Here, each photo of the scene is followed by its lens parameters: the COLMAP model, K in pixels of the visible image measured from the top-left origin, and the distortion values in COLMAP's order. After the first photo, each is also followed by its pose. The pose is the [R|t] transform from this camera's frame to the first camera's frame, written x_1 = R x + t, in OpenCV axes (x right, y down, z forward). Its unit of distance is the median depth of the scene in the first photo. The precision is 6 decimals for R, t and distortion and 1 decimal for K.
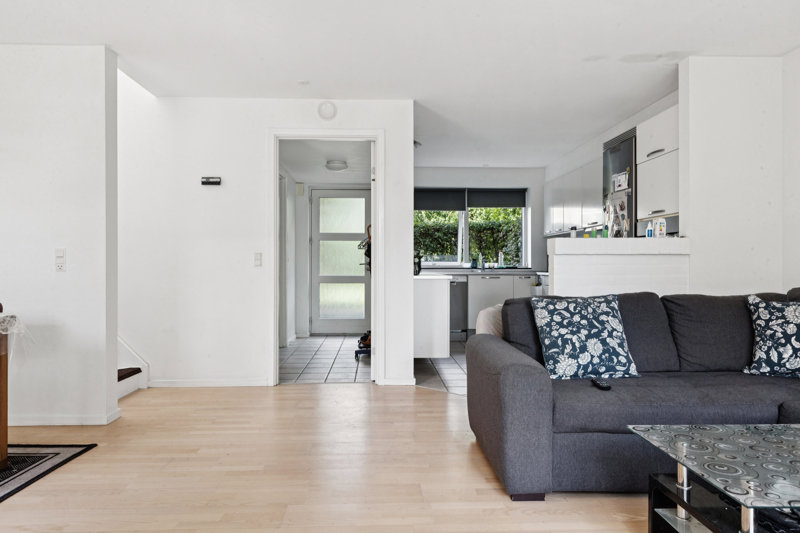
lens RADIAL K [[527.9, 0, 398.6], [0, 527.9, 268.8], [0, 0, 1]] dist [0.008491, -0.005818]
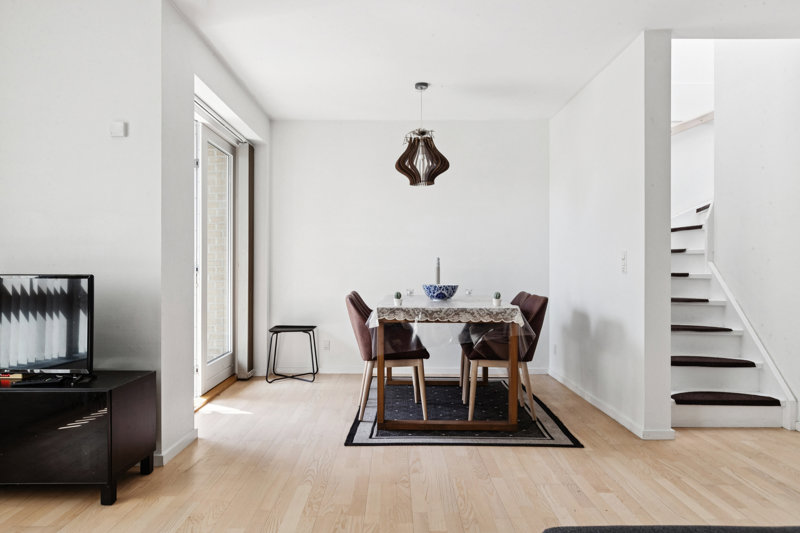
lens RADIAL K [[527.9, 0, 397.3], [0, 527.9, 264.9], [0, 0, 1]] dist [0.008491, -0.005818]
pose [[-0.030679, -0.003778, -0.999522, 0.445870], [-0.010073, 0.999943, -0.003471, -0.004444], [0.999479, 0.009962, -0.030715, 0.681570]]
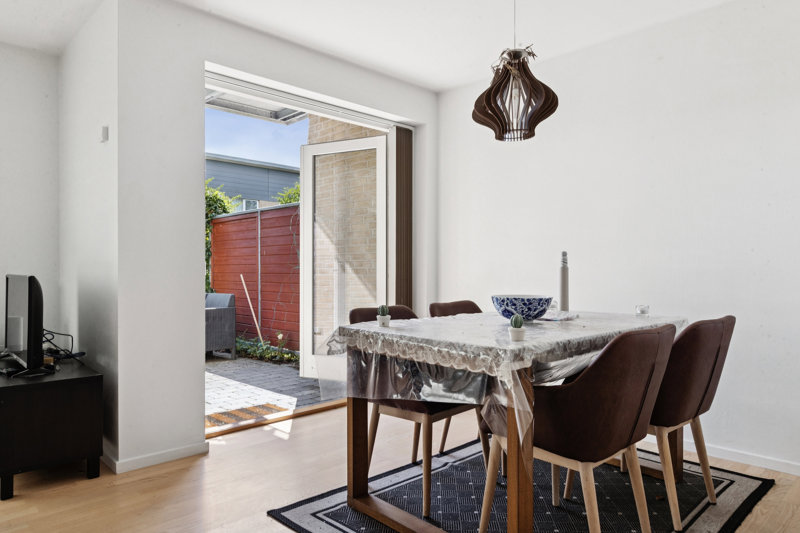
lens RADIAL K [[527.9, 0, 398.3], [0, 527.9, 266.5], [0, 0, 1]] dist [0.008491, -0.005818]
pose [[-0.740278, -0.001284, -0.672300, -0.205612], [-0.004142, 0.999988, 0.002651, -0.007225], [0.672288, 0.004747, -0.740274, 1.218843]]
